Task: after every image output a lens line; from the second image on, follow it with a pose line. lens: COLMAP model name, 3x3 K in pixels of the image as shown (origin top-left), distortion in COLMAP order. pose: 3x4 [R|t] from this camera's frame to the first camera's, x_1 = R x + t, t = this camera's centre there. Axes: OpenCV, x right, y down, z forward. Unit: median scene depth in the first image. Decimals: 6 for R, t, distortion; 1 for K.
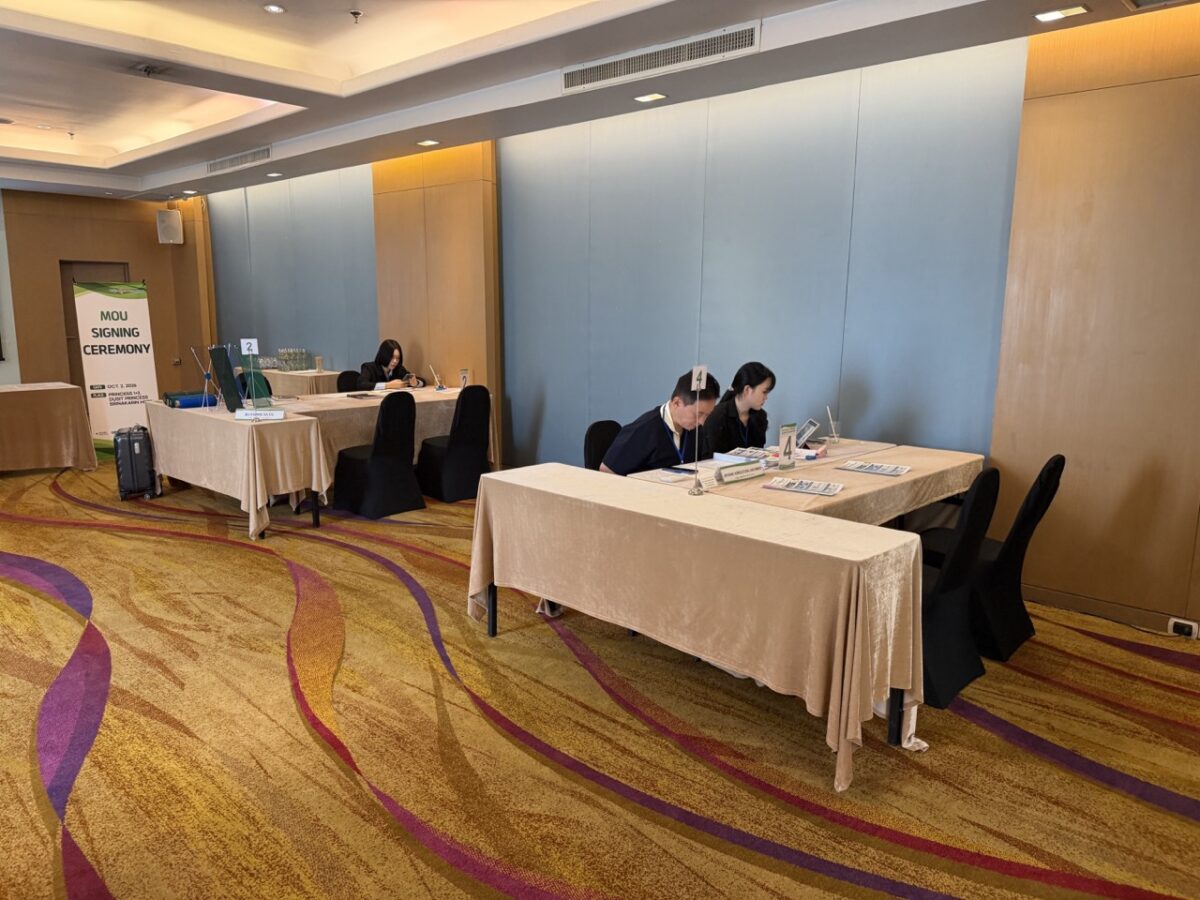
lens RADIAL K [[836.9, 0, 595.6], [0, 836.9, 452.4], [0, 0, 1]] dist [0.020480, -0.021953]
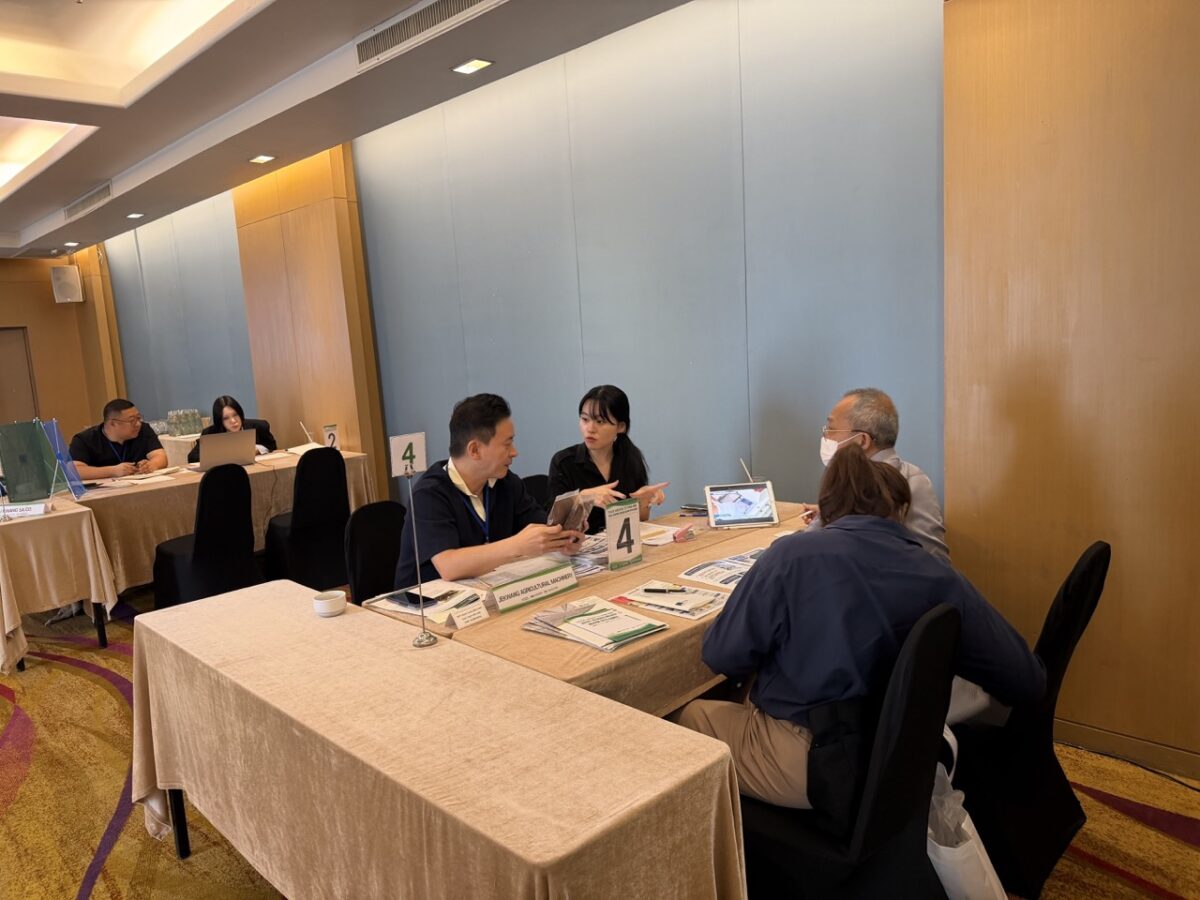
lens RADIAL K [[836.9, 0, 599.8], [0, 836.9, 442.2], [0, 0, 1]] dist [0.020480, -0.021953]
pose [[0.997162, -0.066597, -0.035117, 0.125871], [0.064952, 0.996824, -0.046086, -0.026747], [0.038075, 0.043674, 0.998320, 0.174051]]
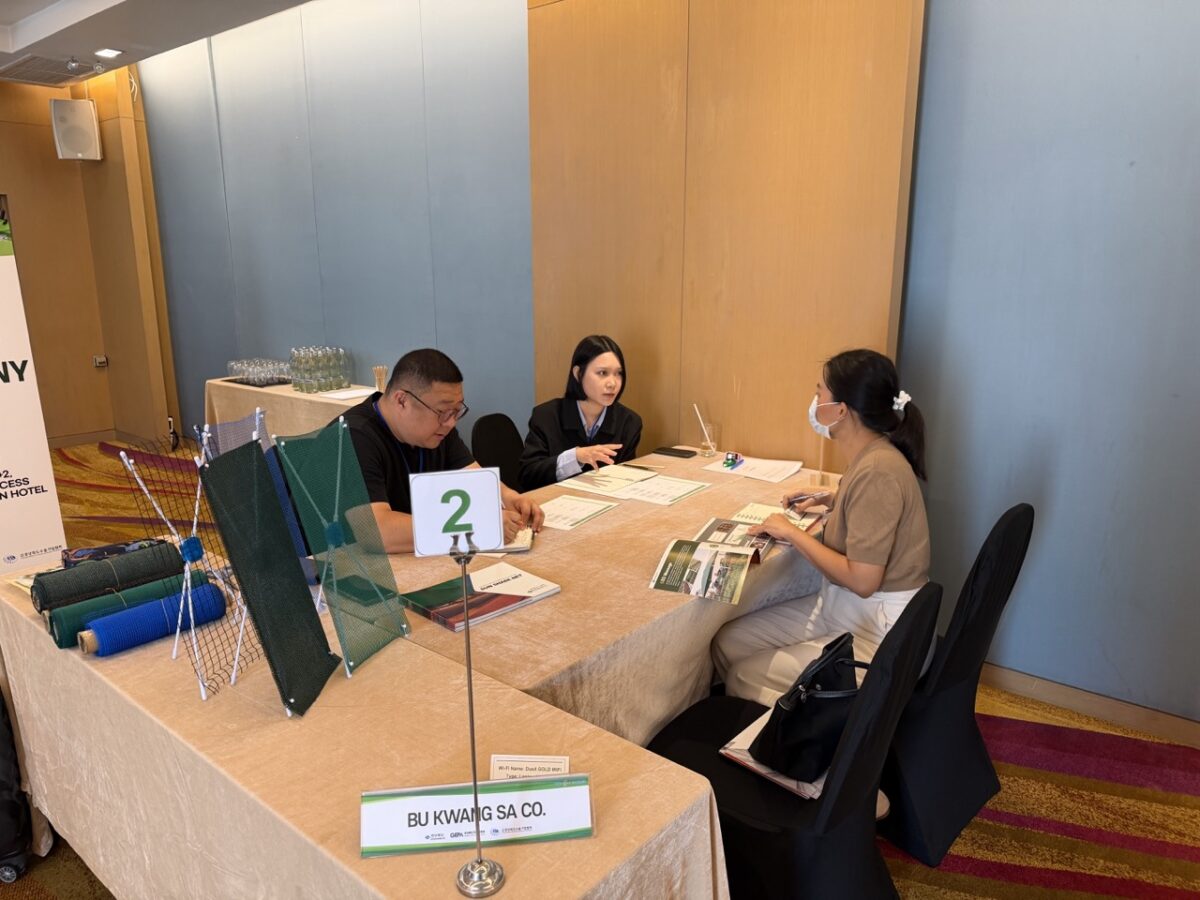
lens RADIAL K [[836.9, 0, 593.8], [0, 836.9, 453.4], [0, 0, 1]] dist [0.020480, -0.021953]
pose [[0.998246, -0.026988, 0.052699, -0.272226], [0.024158, 0.998269, 0.053618, -0.101127], [-0.054055, -0.052251, 0.997170, 0.569525]]
